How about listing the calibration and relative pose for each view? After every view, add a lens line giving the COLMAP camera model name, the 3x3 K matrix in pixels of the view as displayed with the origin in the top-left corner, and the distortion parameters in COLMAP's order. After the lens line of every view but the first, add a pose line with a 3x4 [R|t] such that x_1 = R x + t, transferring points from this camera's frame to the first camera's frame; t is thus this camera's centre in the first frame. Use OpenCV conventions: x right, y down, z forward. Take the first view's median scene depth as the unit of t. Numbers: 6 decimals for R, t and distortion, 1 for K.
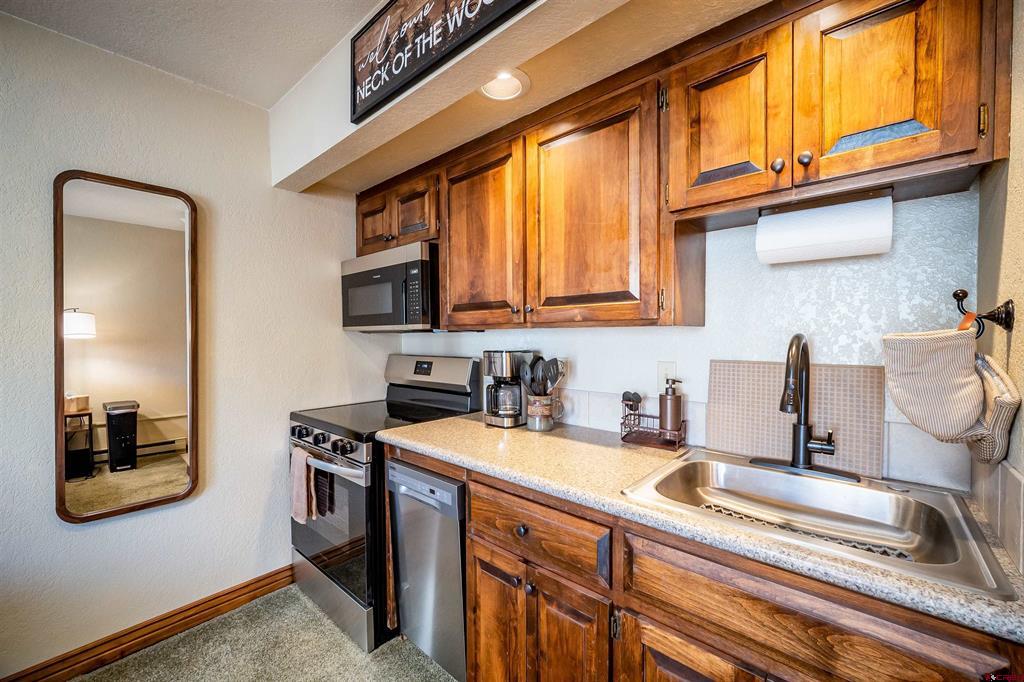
lens RADIAL K [[409.7, 0, 515.8], [0, 409.7, 345.2], [0, 0, 1]] dist [-0.000289, -0.000015]
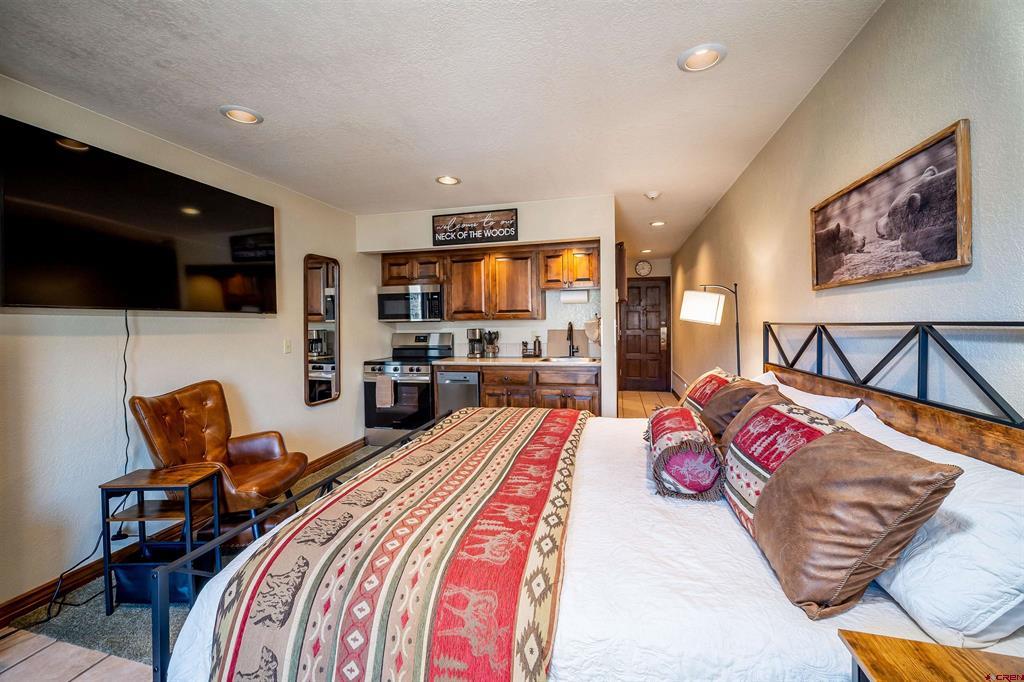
lens RADIAL K [[407.3, 0, 508.1], [0, 407.3, 322.4], [0, 0, 1]] dist [-0.000548, -0.015666]
pose [[0.903601, -0.006432, 0.428327, -1.138219], [0.017983, 0.999575, -0.022928, 0.041604], [-0.427998, 0.028420, 0.903333, -1.700181]]
